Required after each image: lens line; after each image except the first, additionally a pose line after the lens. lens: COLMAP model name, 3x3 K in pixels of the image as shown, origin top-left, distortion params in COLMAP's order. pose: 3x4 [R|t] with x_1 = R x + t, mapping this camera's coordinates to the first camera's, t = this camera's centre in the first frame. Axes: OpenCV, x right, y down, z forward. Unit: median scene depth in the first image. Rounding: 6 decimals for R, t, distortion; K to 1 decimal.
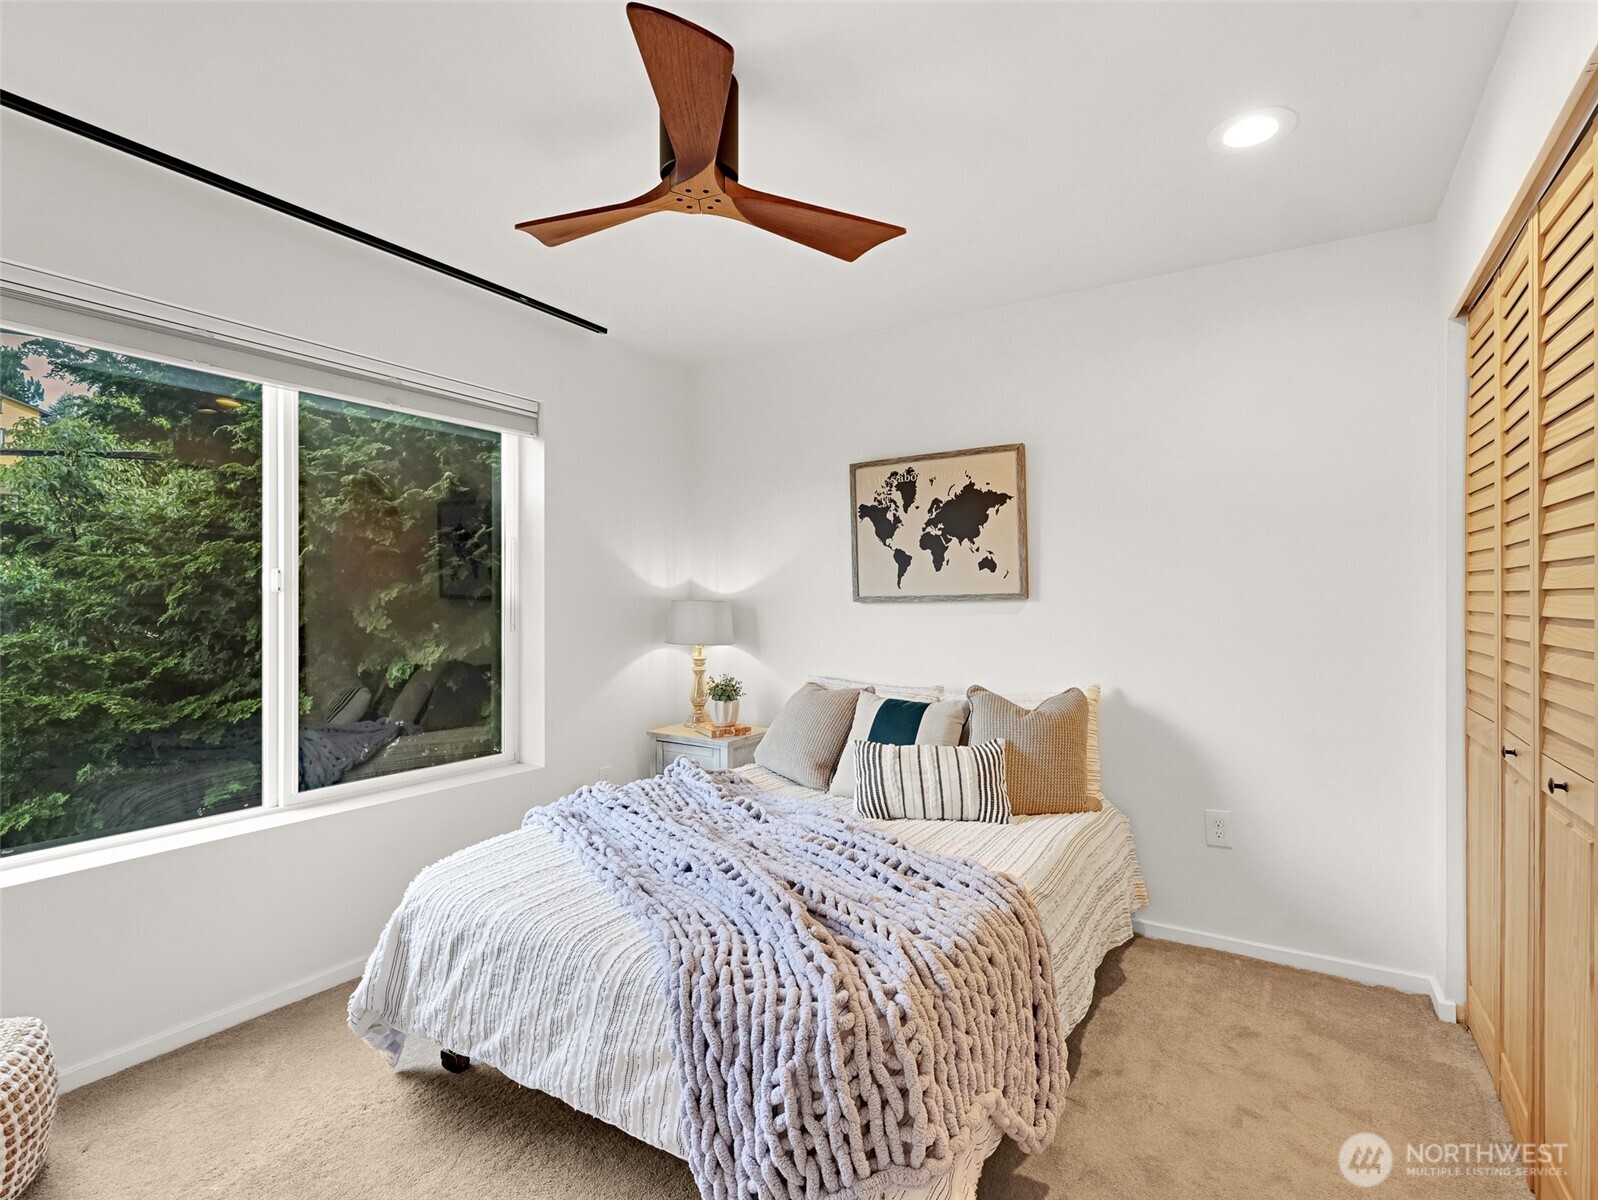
lens RADIAL K [[798.4, 0, 798.0], [0, 798.4, 600.1], [0, 0, 1]] dist [0.004911, -0.001005]
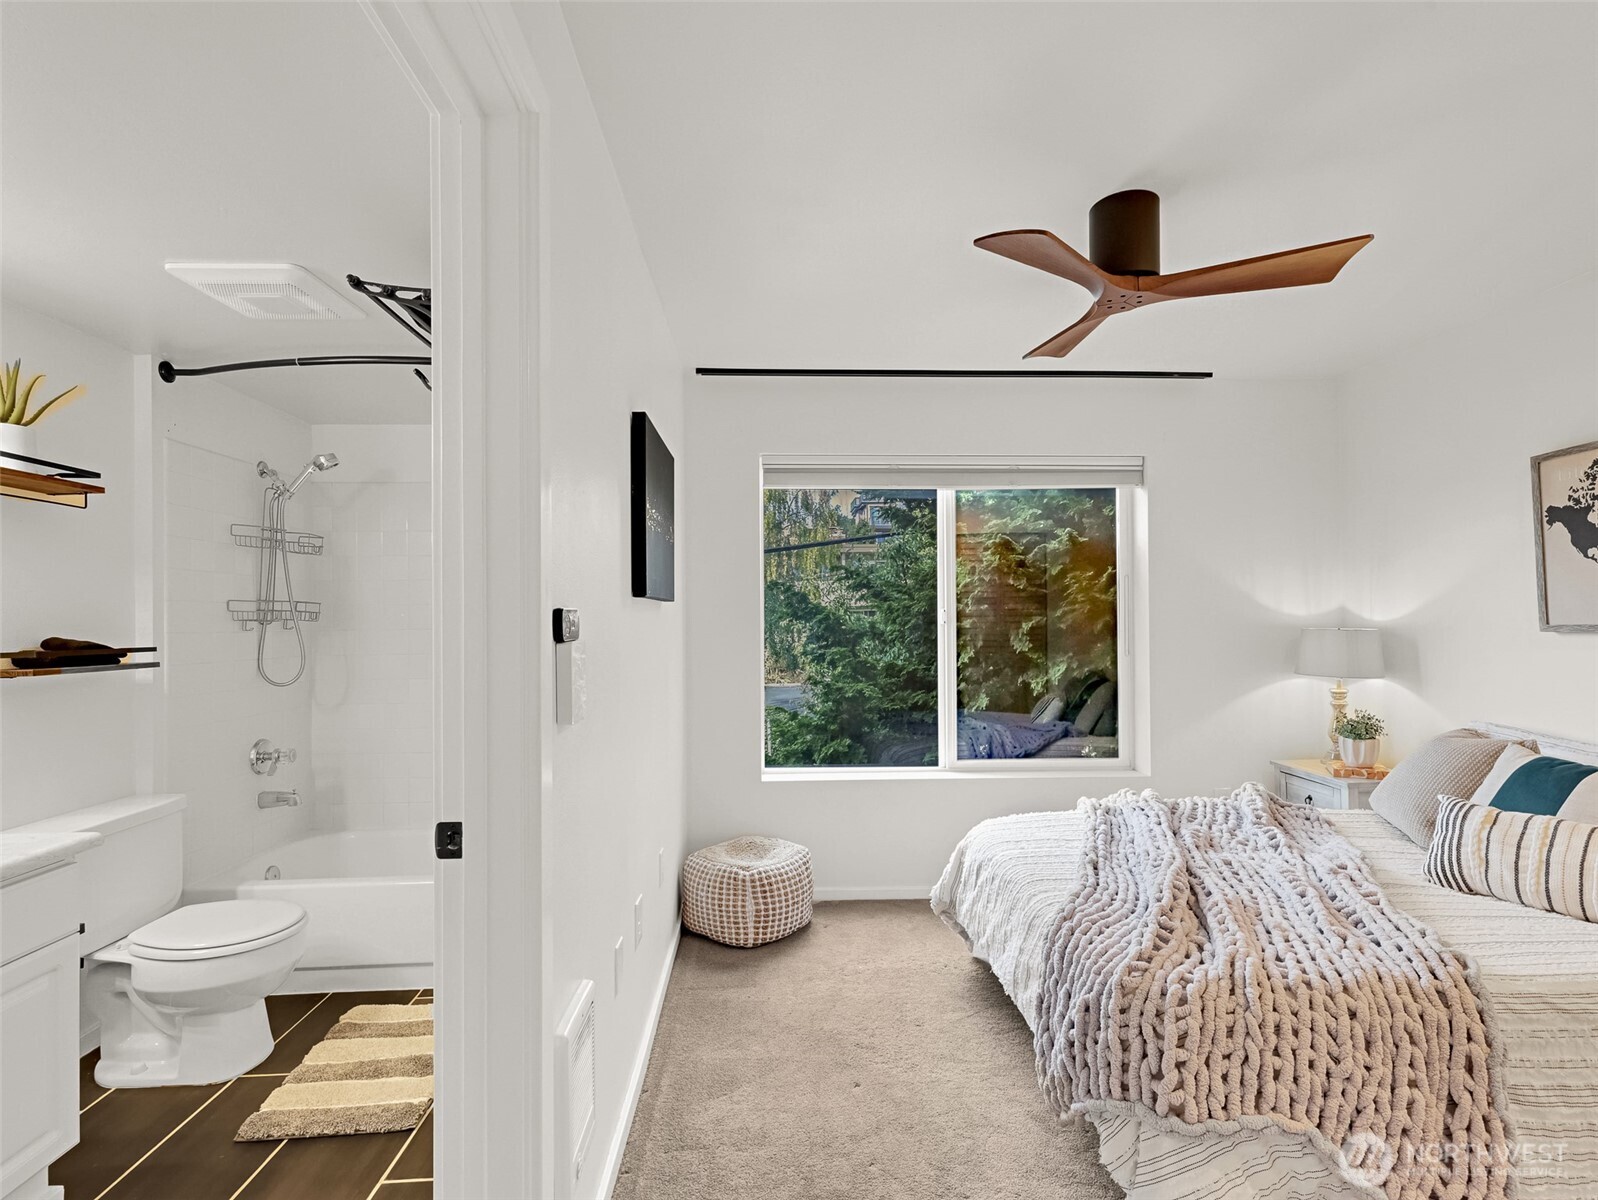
lens RADIAL K [[798.4, 0, 798.8], [0, 798.4, 610.1], [0, 0, 1]] dist [0.004911, -0.001005]
pose [[0.553516, -0.016816, -0.832669, 0.432255], [0.005285, 0.999847, -0.016679, -0.012790], [0.832822, 0.004832, 0.553520, -0.055001]]
